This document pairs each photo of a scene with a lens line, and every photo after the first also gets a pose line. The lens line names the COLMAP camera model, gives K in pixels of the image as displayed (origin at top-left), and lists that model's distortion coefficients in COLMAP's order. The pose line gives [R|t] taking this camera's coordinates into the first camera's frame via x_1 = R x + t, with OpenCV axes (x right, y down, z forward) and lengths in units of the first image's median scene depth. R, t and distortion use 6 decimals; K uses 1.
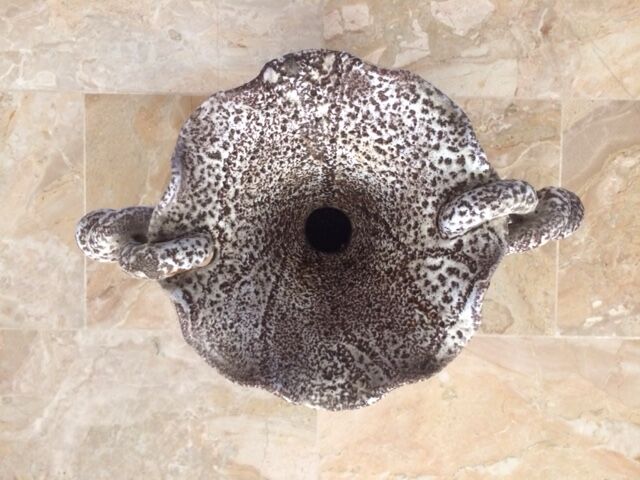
lens RADIAL K [[546.6, 0, 320.8], [0, 546.6, 238.1], [0, 0, 1]] dist [0.005586, -0.003173]
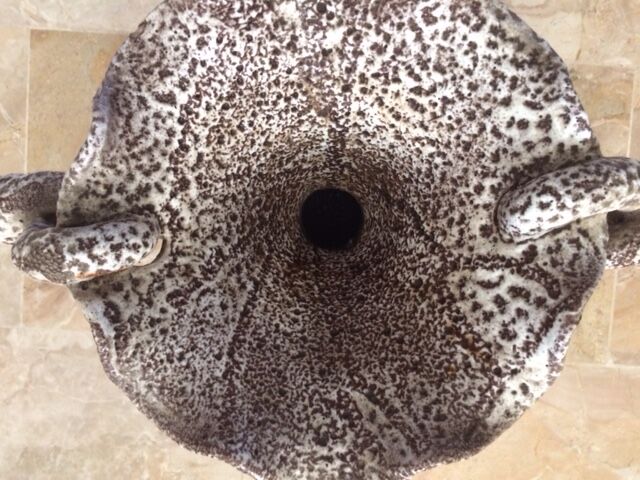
lens RADIAL K [[546.6, 0, 317.5], [0, 546.6, 242.3], [0, 0, 1]] dist [0.005586, -0.003173]
pose [[0.998717, 0.050492, -0.003928, -0.001461], [-0.050330, 0.998153, 0.034024, -0.010040], [0.005639, -0.033782, 0.999413, 0.337121]]
